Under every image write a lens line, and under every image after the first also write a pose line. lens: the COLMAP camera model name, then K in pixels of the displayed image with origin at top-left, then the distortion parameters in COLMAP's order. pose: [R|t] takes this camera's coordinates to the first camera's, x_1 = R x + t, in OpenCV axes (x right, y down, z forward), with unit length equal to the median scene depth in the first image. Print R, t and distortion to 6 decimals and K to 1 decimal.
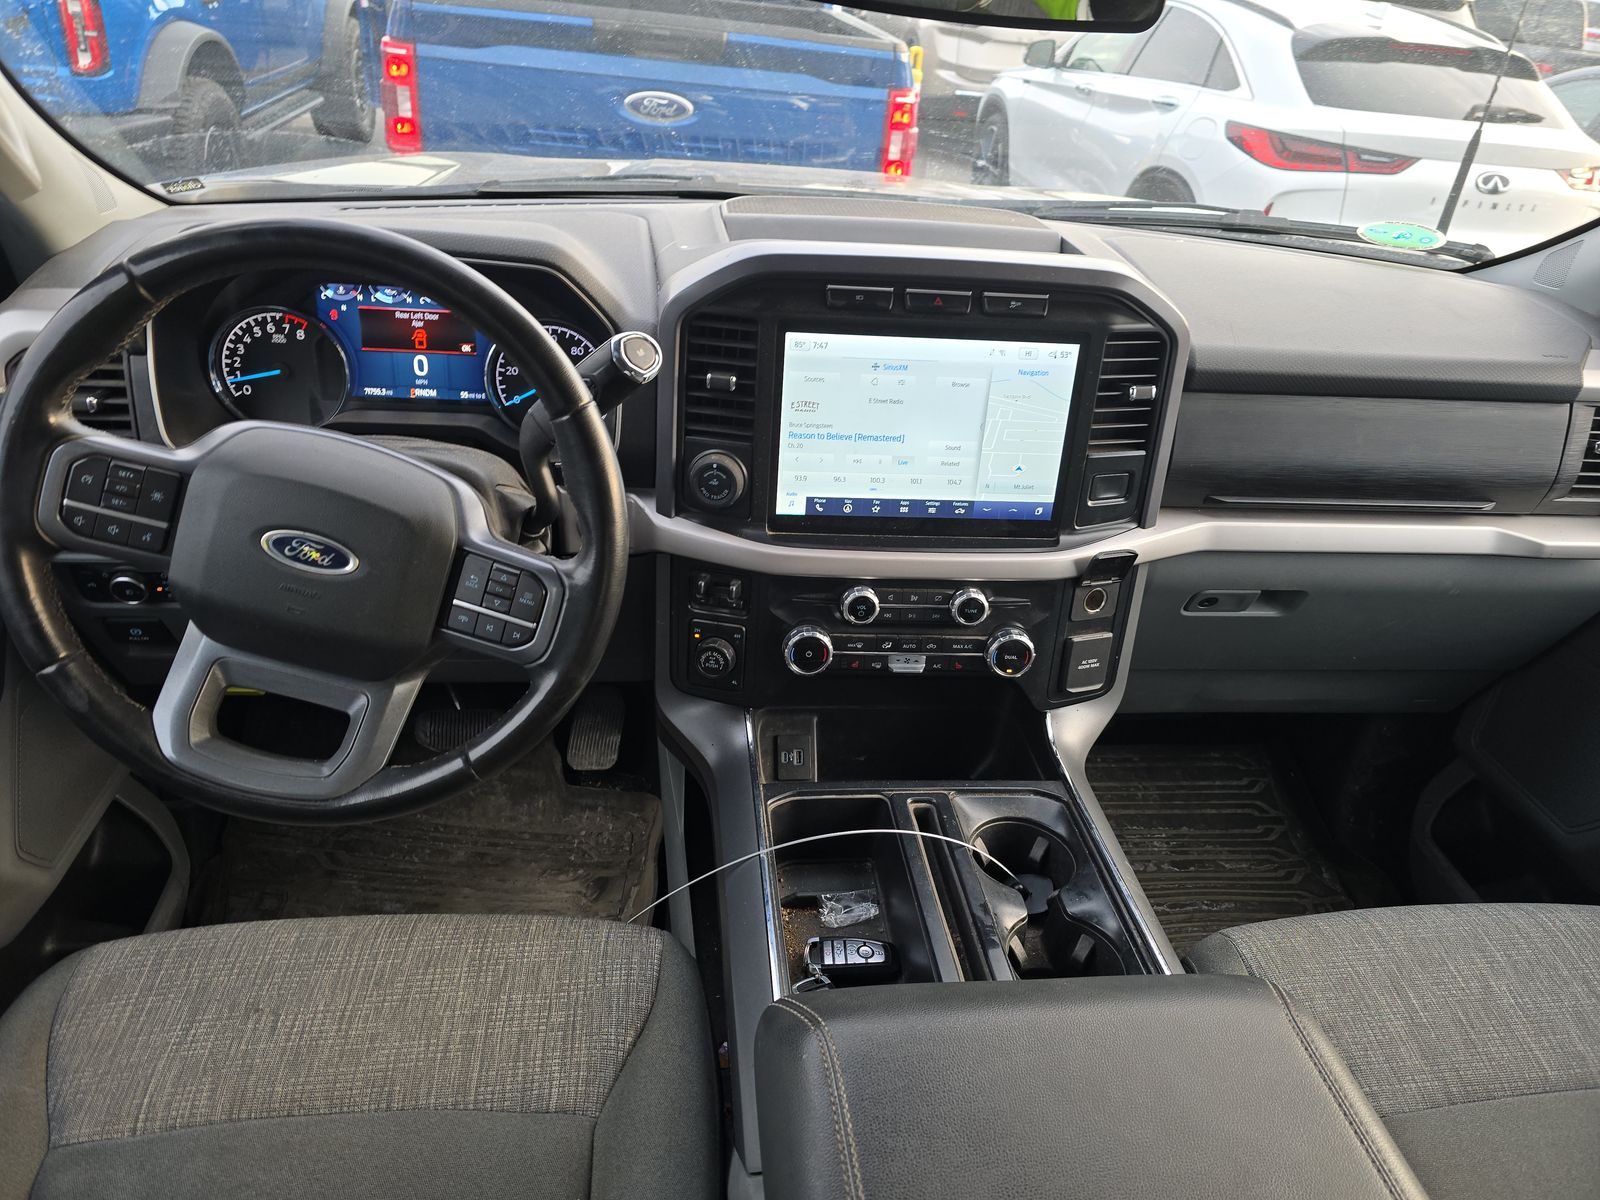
lens RADIAL K [[1077.8, 0, 807.1], [0, 1077.8, 607.6], [0, 0, 1]] dist [0.031052, -0.025214]
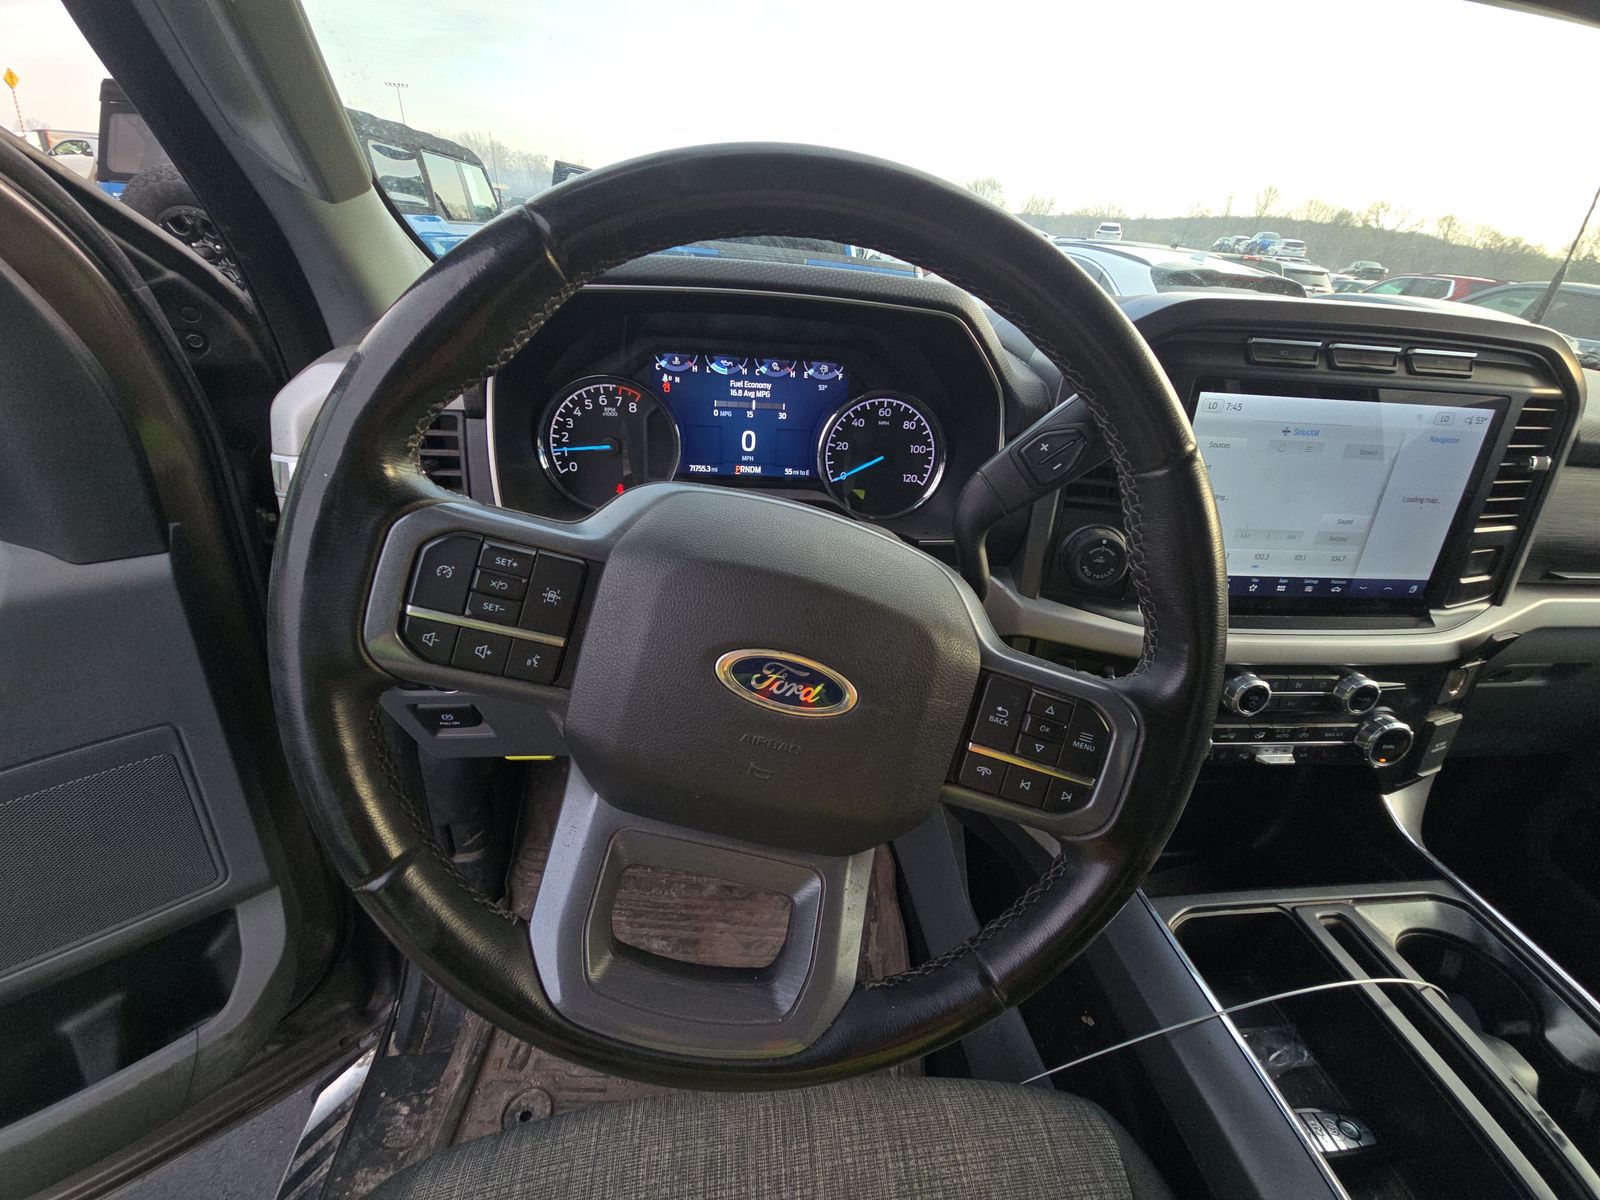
lens RADIAL K [[647.8, 0, 797.7], [0, 647.8, 598.2], [0, 0, 1]] dist [-0.010999, -0.001037]
pose [[0.999983, -0.005486, -0.002137, -0.324287], [0.005381, 0.998910, -0.046366, -0.059311], [0.002389, 0.046354, 0.998922, 0.448147]]
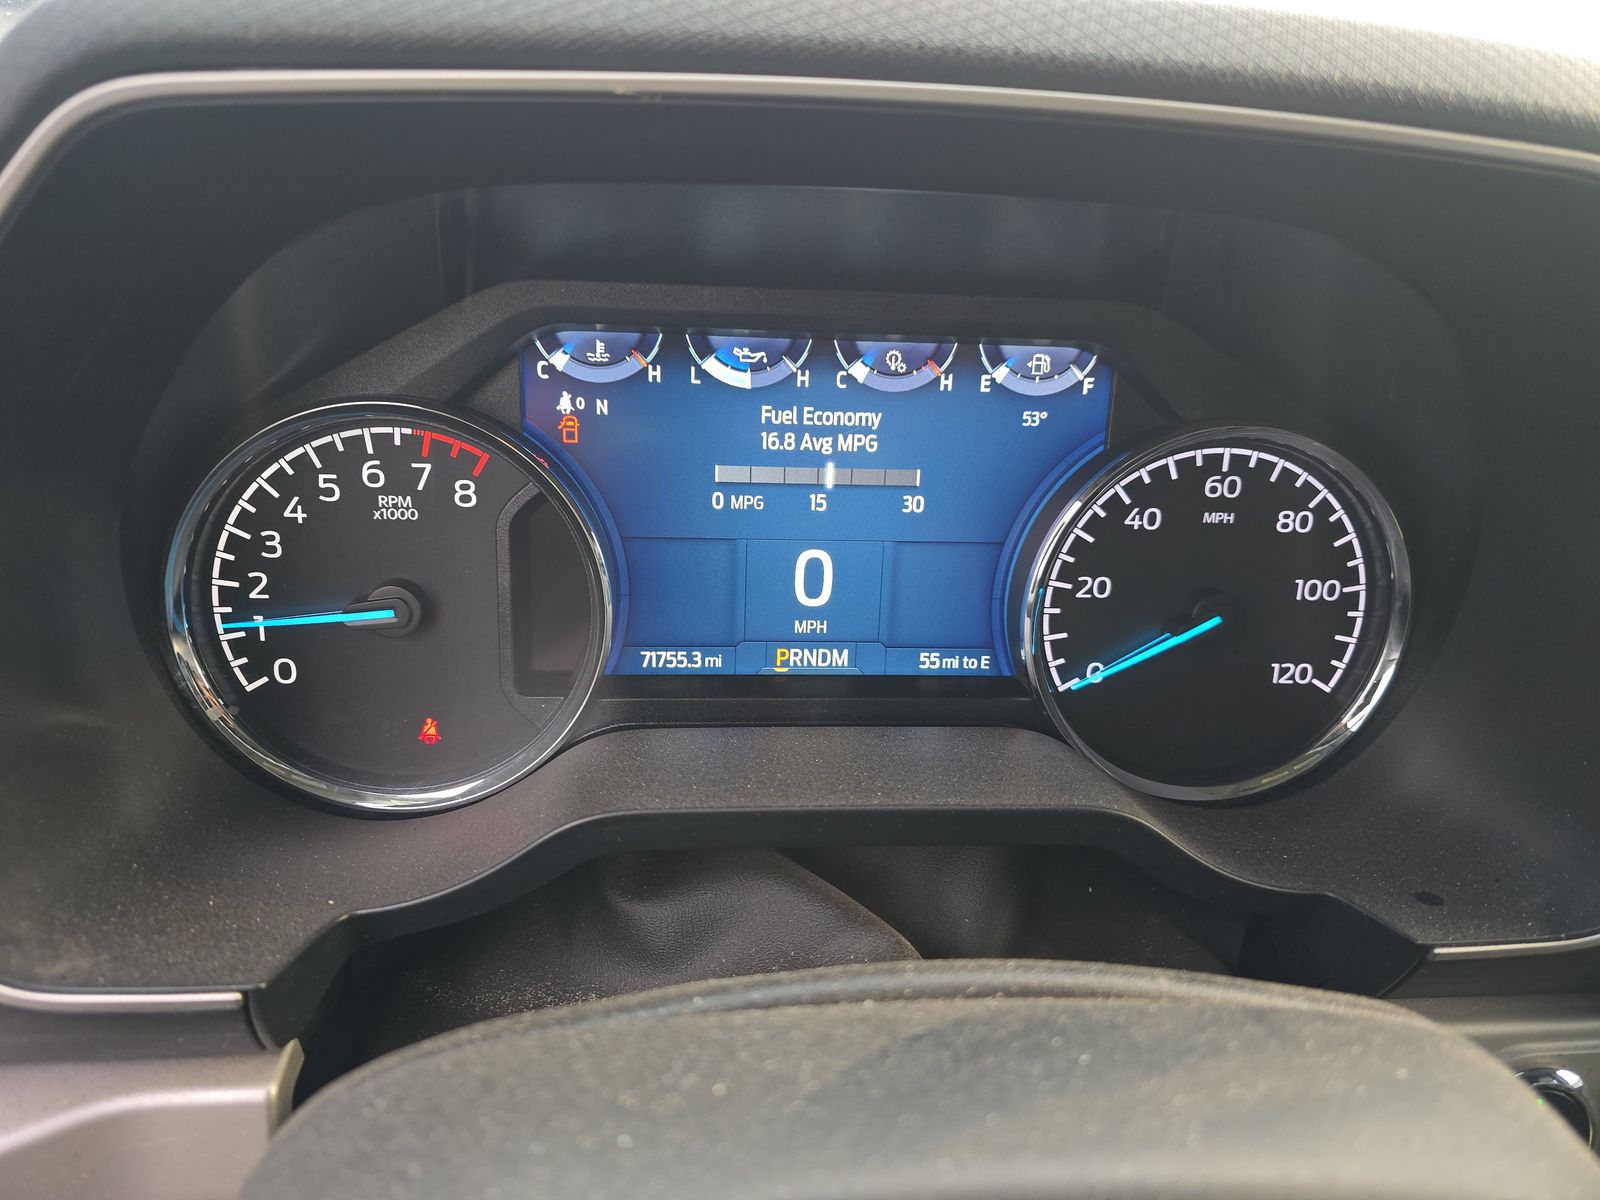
lens RADIAL K [[1077.8, 0, 792.4], [0, 1077.8, 616.4], [0, 0, 1]] dist [0.031052, -0.025214]
pose [[0.999083, -0.020403, -0.037629, -0.364253], [0.014682, 0.989103, -0.146490, -0.171120], [0.040207, 0.145804, 0.988496, 0.707163]]
